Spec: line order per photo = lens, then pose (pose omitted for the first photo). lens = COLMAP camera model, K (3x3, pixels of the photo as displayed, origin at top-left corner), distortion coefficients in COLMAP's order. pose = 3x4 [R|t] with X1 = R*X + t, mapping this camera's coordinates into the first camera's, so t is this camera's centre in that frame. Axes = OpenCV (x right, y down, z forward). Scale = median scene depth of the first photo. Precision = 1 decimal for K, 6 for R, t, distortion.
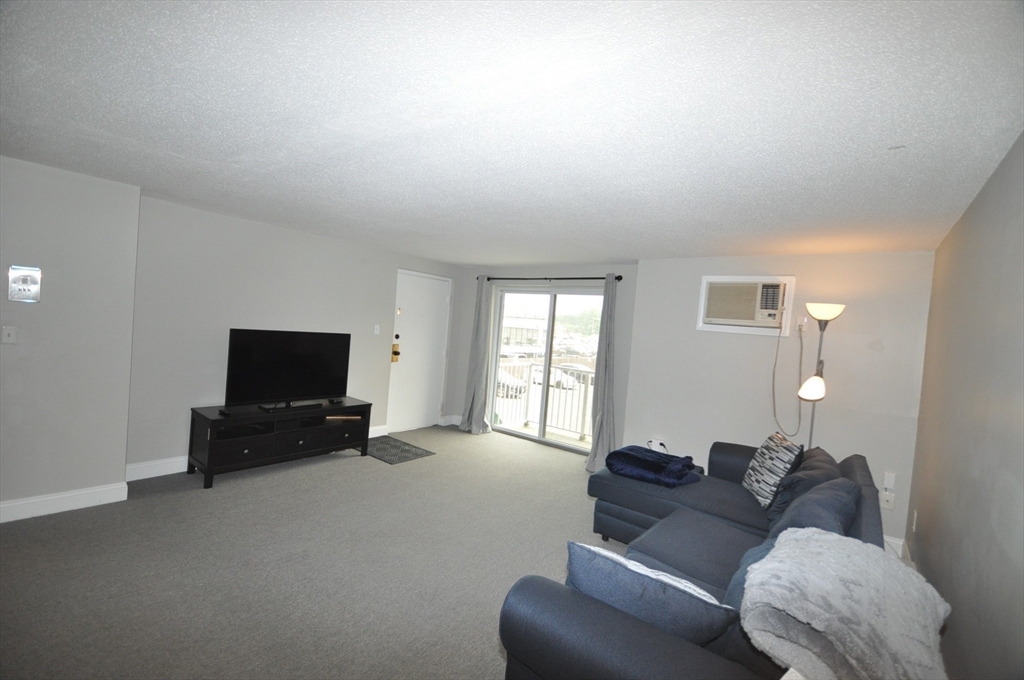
lens RADIAL K [[451.1, 0, 508.3], [0, 451.1, 340.2], [0, 0, 1]] dist [0.010091, -0.007716]
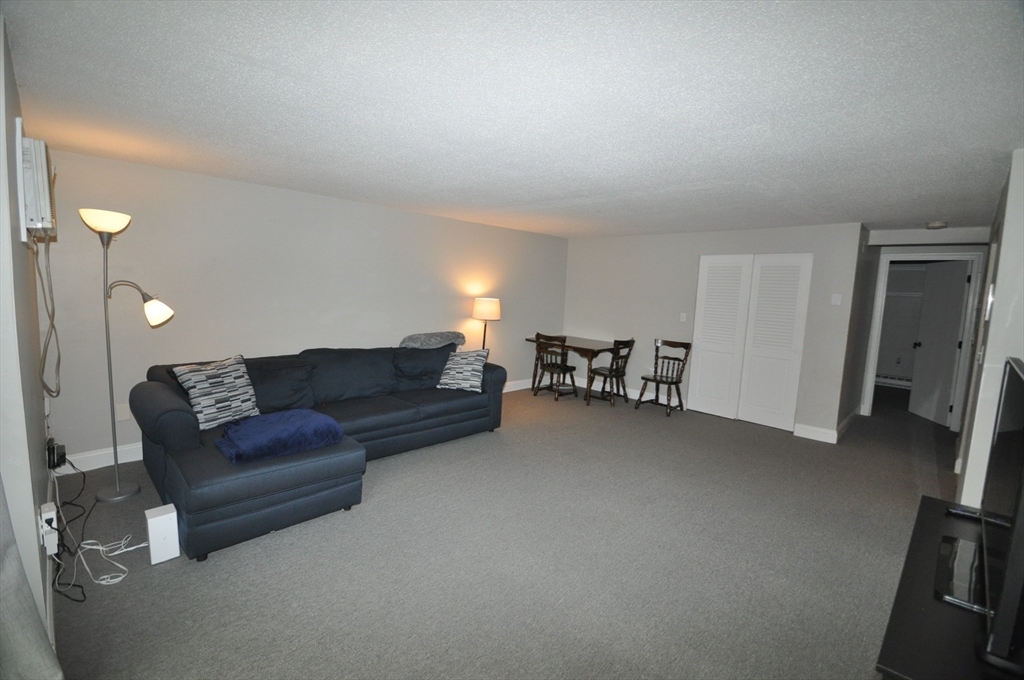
lens RADIAL K [[451.1, 0, 508.3], [0, 451.1, 340.2], [0, 0, 1]] dist [0.010091, -0.007716]
pose [[-0.986613, -0.127529, 0.101642, -0.125497], [-0.111652, 0.982518, 0.148973, -0.048968], [-0.118863, 0.135631, -0.983604, 1.555581]]
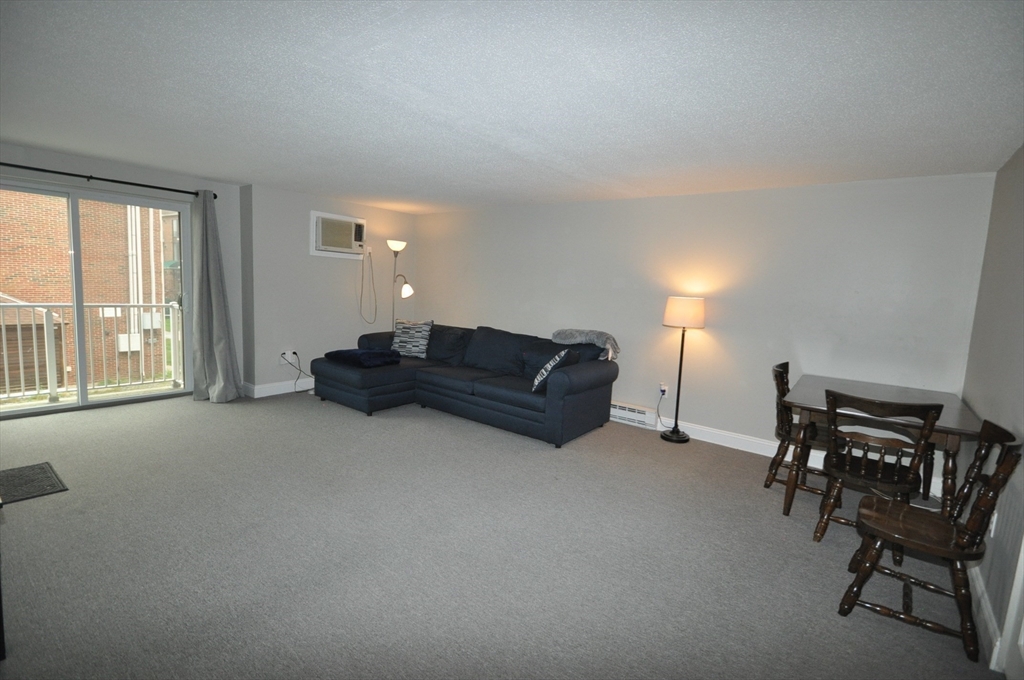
lens RADIAL K [[477.1, 0, 512.0], [0, 477.1, 340.0], [0, 0, 1]] dist [-0.000611, 0.000005]
pose [[0.004451, -0.196595, 0.980475, -1.006758], [-0.020542, 0.980259, 0.196645, -0.069748], [-0.999779, -0.021016, 0.000325, 0.491841]]
